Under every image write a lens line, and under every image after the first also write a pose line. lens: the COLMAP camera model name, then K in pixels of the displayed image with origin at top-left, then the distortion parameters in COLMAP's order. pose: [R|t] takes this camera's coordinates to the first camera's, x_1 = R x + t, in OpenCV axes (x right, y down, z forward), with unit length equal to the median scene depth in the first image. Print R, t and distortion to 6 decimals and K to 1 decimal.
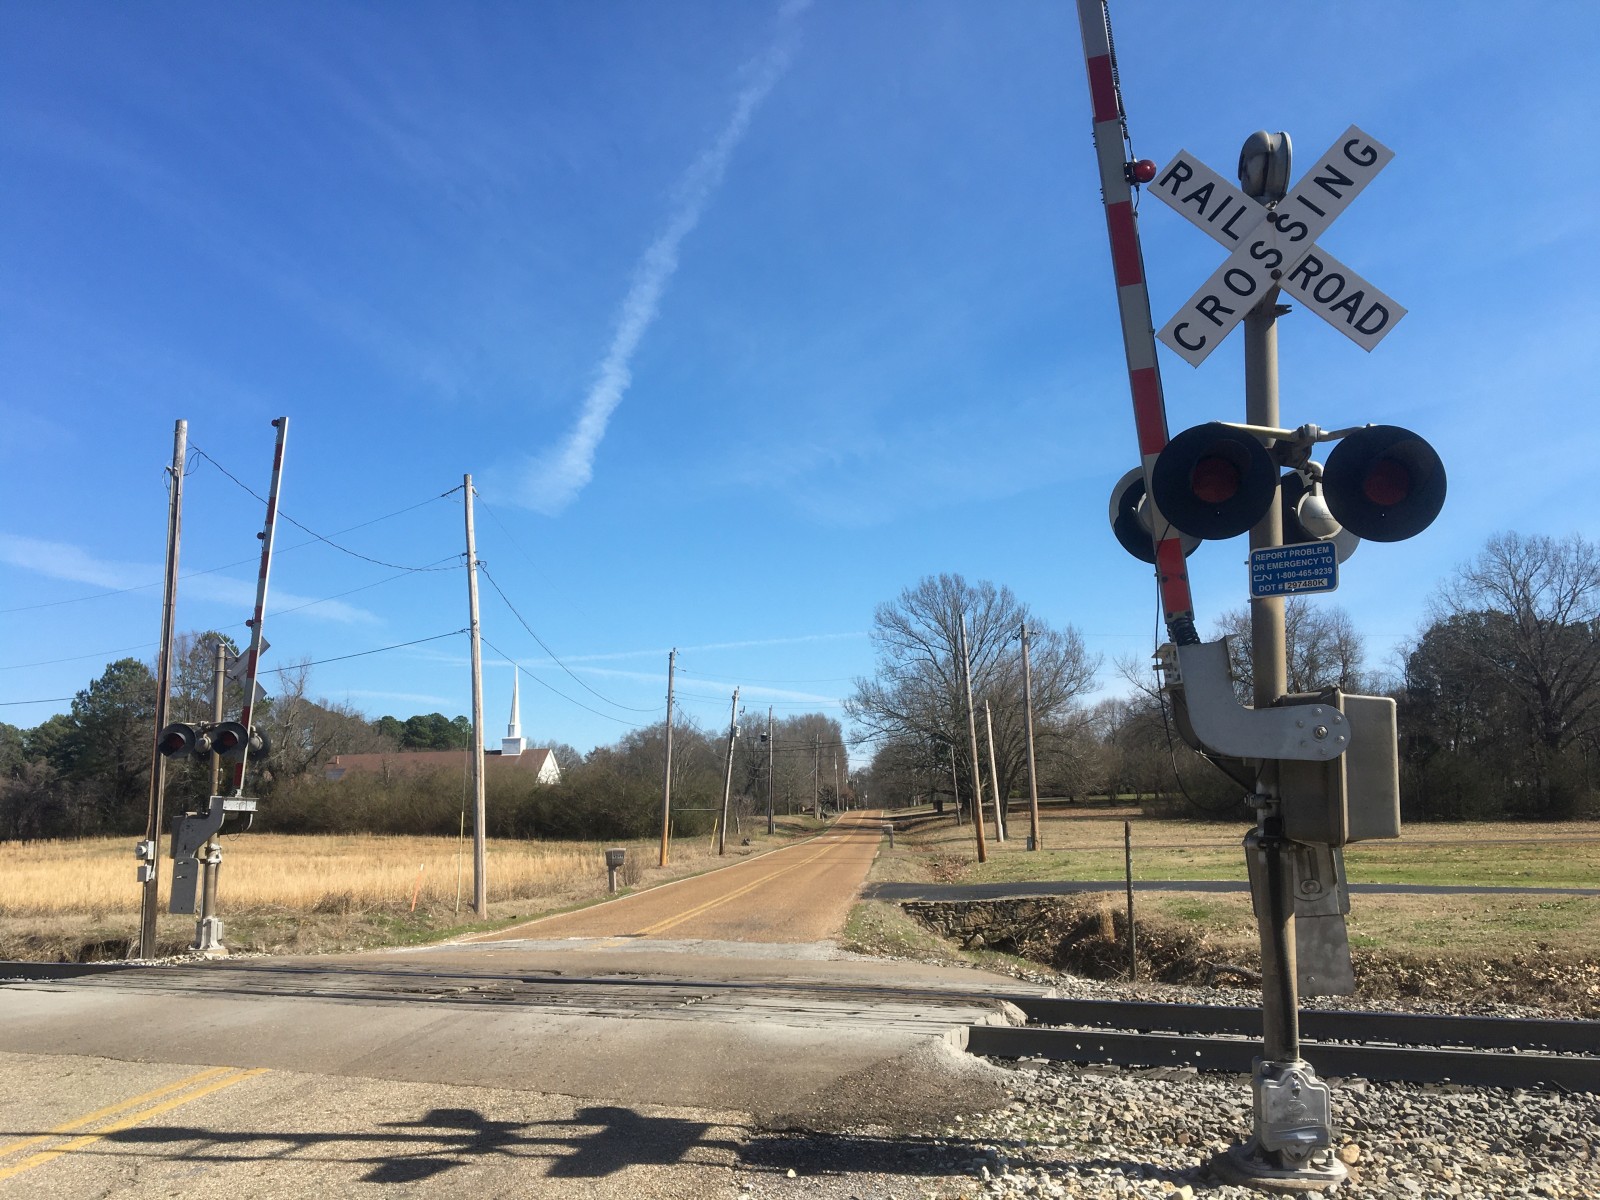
lens RADIAL K [[1329.3, 0, 781.9], [0, 1329.3, 599.4], [0, 0, 1]] dist [0.072417, -0.103740]
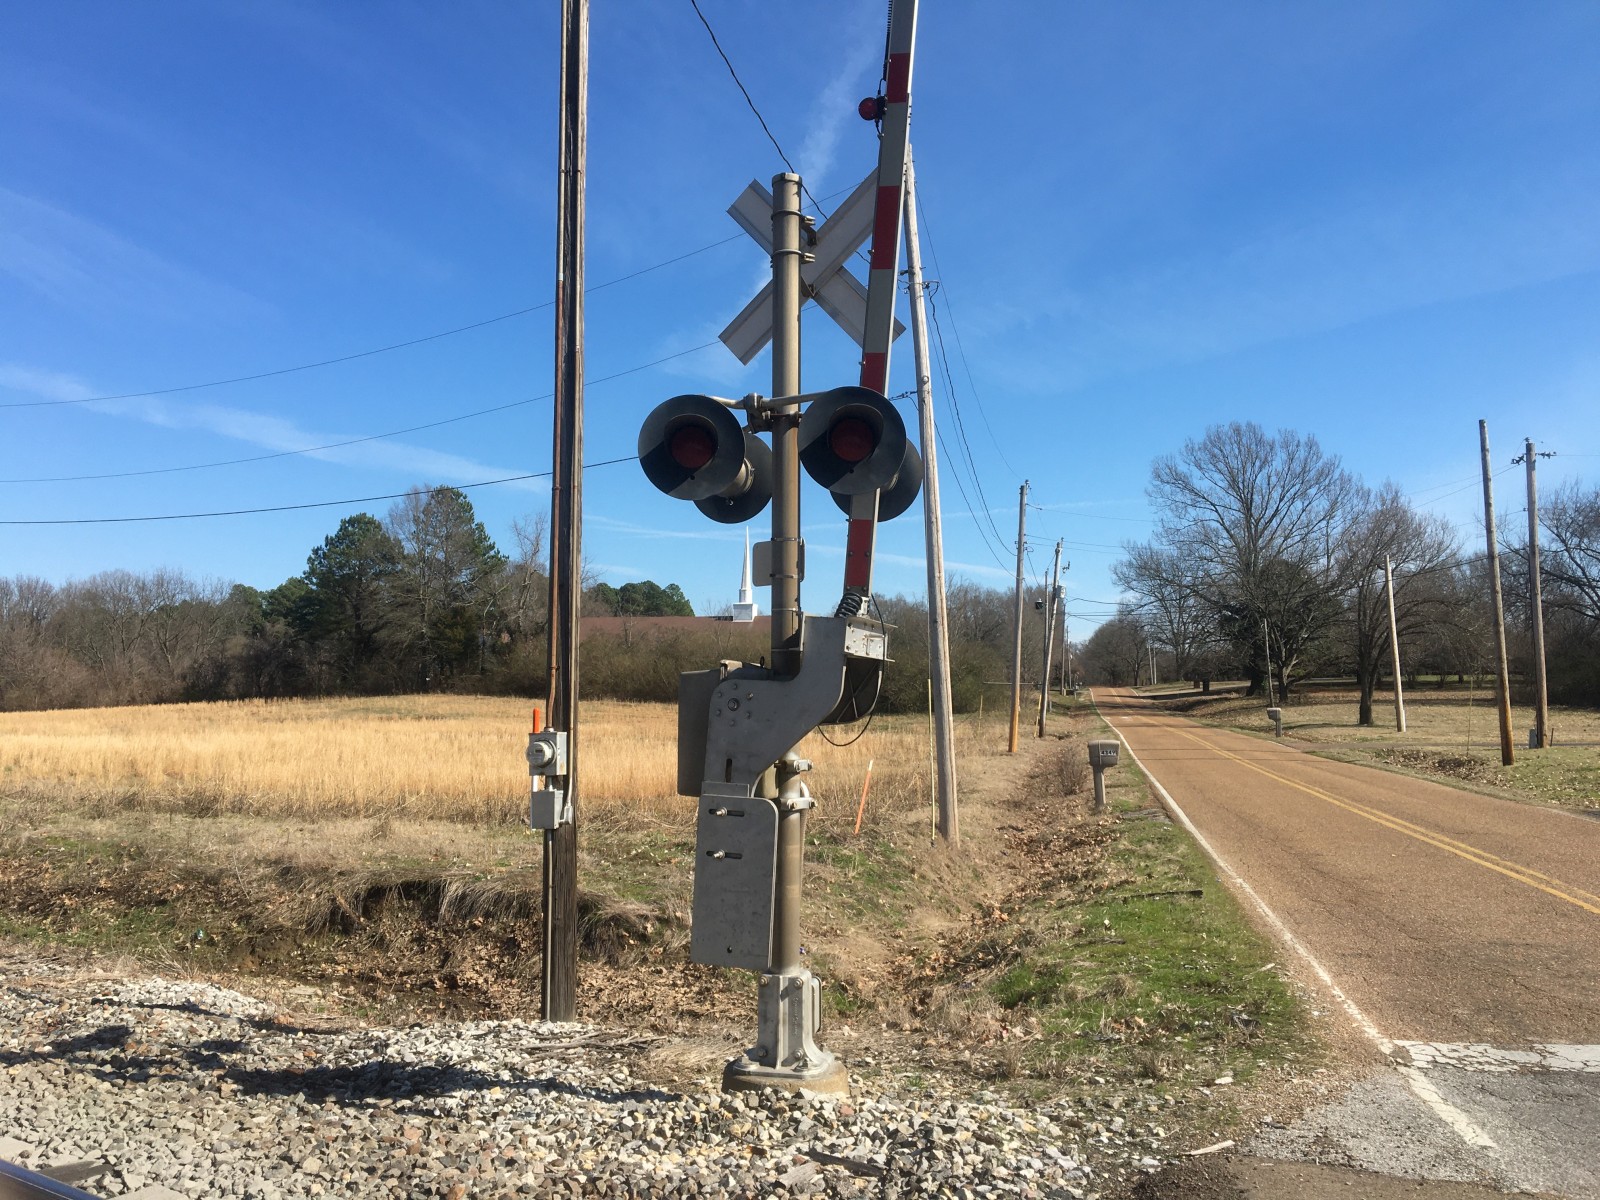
lens RADIAL K [[1329.3, 0, 801.5], [0, 1329.3, 597.8], [0, 0, 1]] dist [0.072417, -0.103740]
pose [[0.991637, 0.012508, -0.128448, -0.051984], [-0.000511, 0.995665, 0.093011, 0.015301], [0.129055, -0.092167, 0.987345, 0.092274]]
